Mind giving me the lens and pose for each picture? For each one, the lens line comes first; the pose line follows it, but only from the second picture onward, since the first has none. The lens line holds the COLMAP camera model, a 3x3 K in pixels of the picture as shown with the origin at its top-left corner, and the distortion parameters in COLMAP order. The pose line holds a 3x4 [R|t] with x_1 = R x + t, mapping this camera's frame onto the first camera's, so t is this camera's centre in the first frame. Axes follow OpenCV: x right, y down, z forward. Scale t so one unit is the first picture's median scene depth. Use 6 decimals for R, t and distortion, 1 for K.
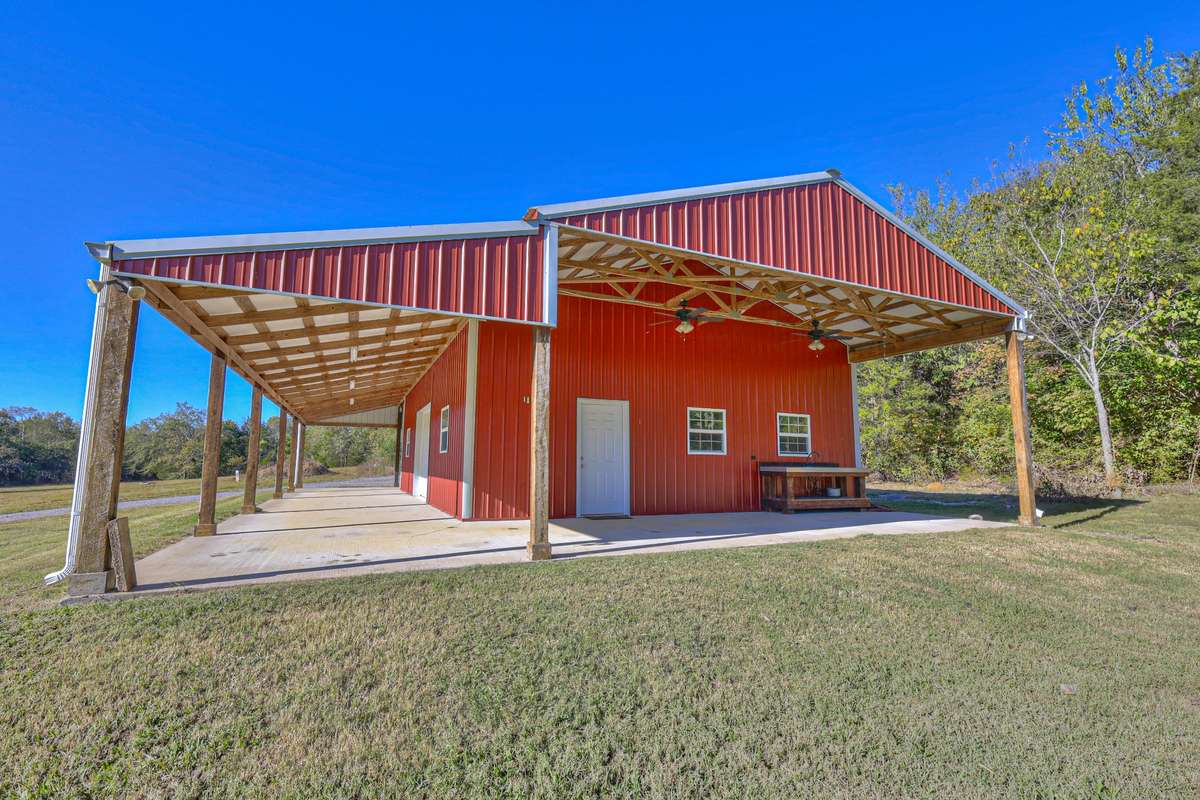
lens RADIAL K [[530.2, 0, 616.7], [0, 530.2, 396.9], [0, 0, 1]] dist [0.002305, 0.000882]
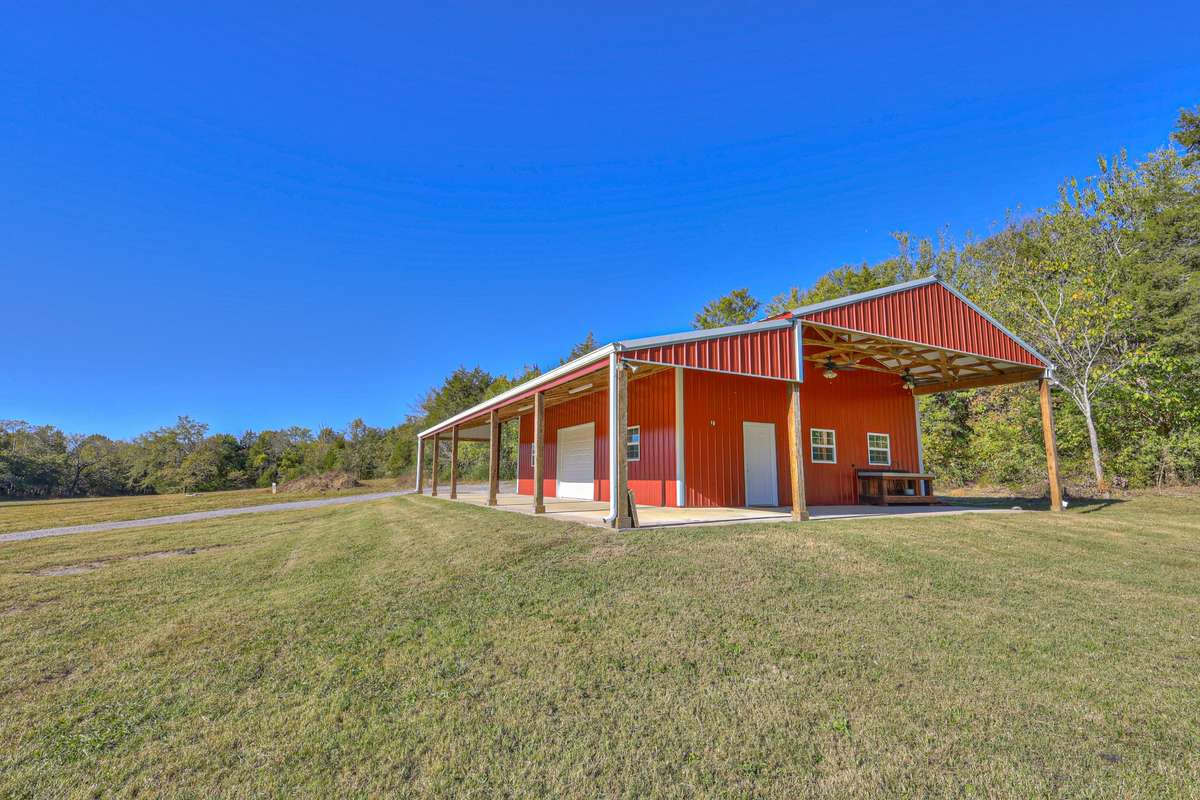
lens RADIAL K [[536.5, 0, 619.2], [0, 536.5, 398.9], [0, 0, 1]] dist [0.015654, -0.000133]
pose [[0.998433, 0.009088, 0.055225, -0.398137], [-0.007769, 0.999680, -0.024056, -0.017831], [-0.055426, 0.023590, 0.998184, -0.331228]]
